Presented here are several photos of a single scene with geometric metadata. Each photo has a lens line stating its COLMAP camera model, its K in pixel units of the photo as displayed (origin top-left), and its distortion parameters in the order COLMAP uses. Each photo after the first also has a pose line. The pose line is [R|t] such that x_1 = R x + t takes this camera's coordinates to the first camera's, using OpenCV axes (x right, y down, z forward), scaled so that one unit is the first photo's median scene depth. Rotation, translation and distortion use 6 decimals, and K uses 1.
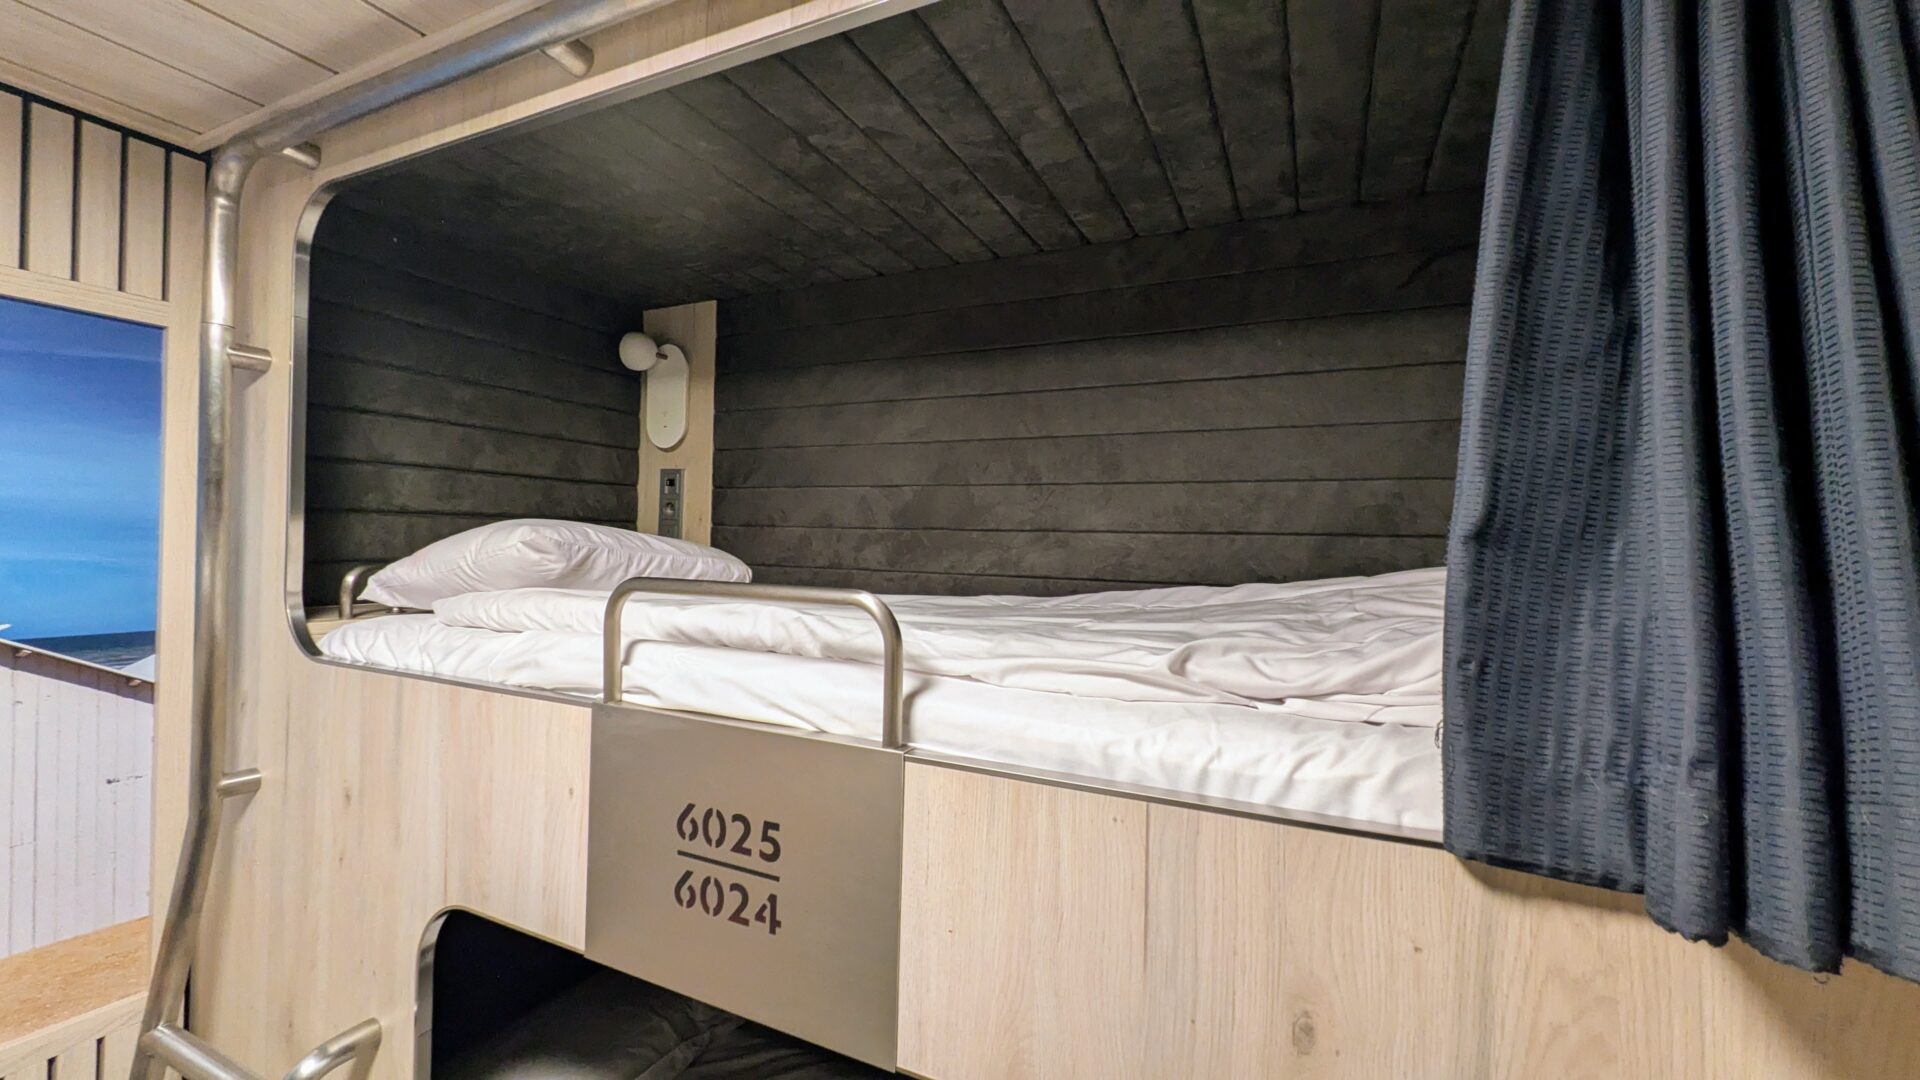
lens RADIAL K [[755.9, 0, 960.0], [0, 755.9, 540.0], [0, 0, 1]] dist [-0.018493, 0.000073]
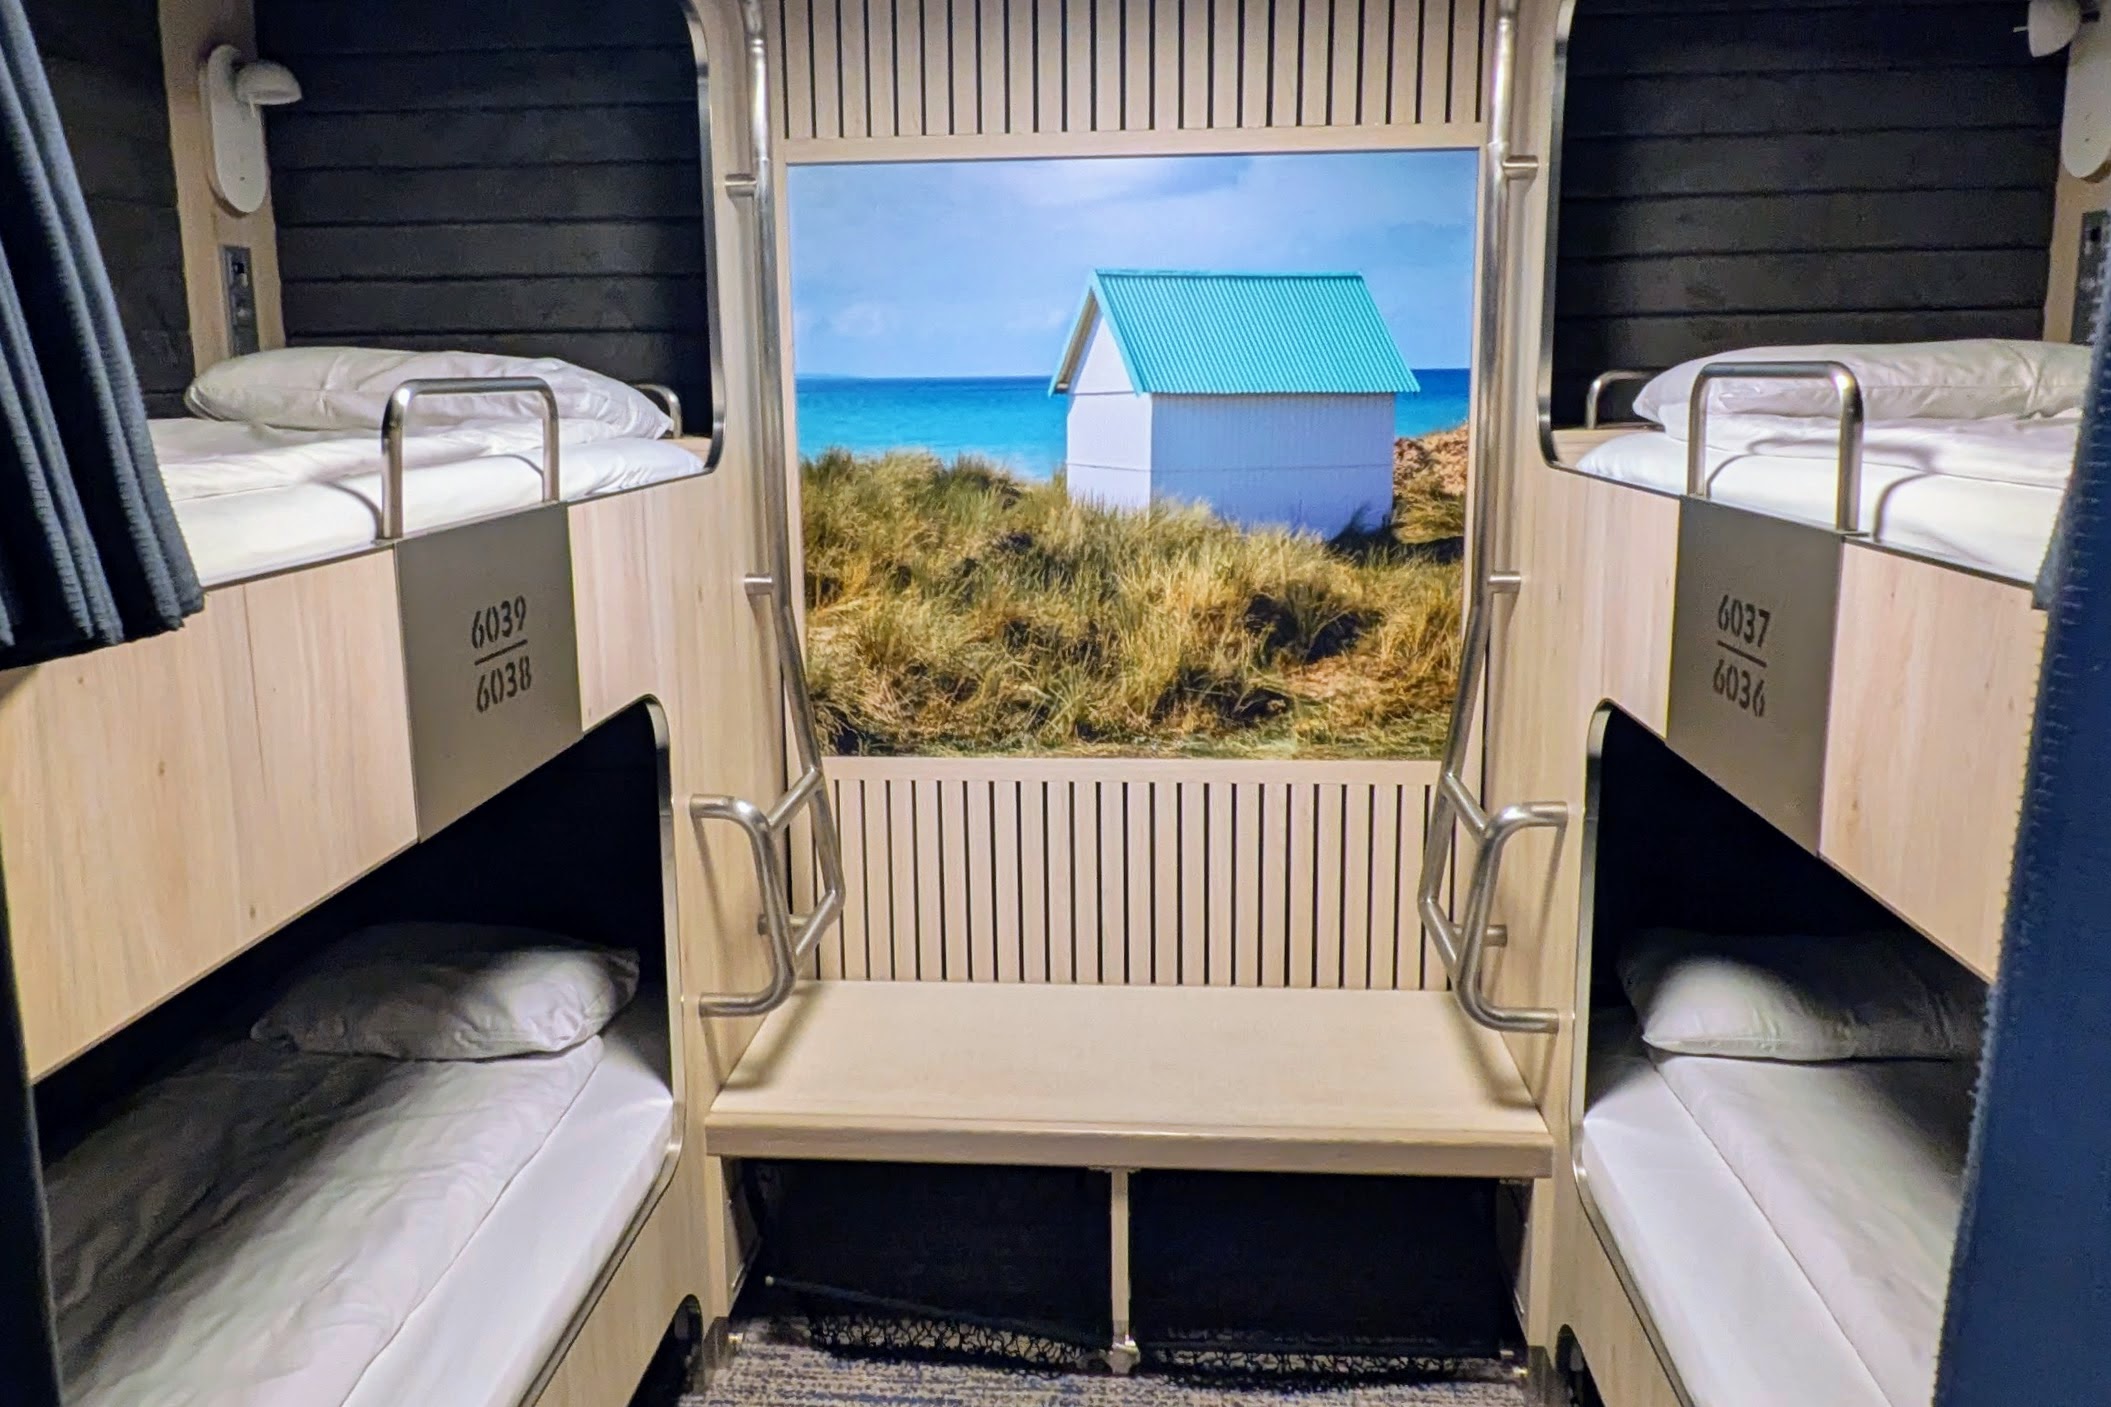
lens RADIAL K [[1696.0, 0, 1055.5], [0, 1696.0, 703.5], [0, 0, 1]] dist [0.064274, -0.000829]
pose [[0.365454, 0.156162, -0.917637, 1.132560], [0.015065, 0.984705, 0.173576, 0.066957], [0.930708, -0.077259, 0.357512, -0.523611]]
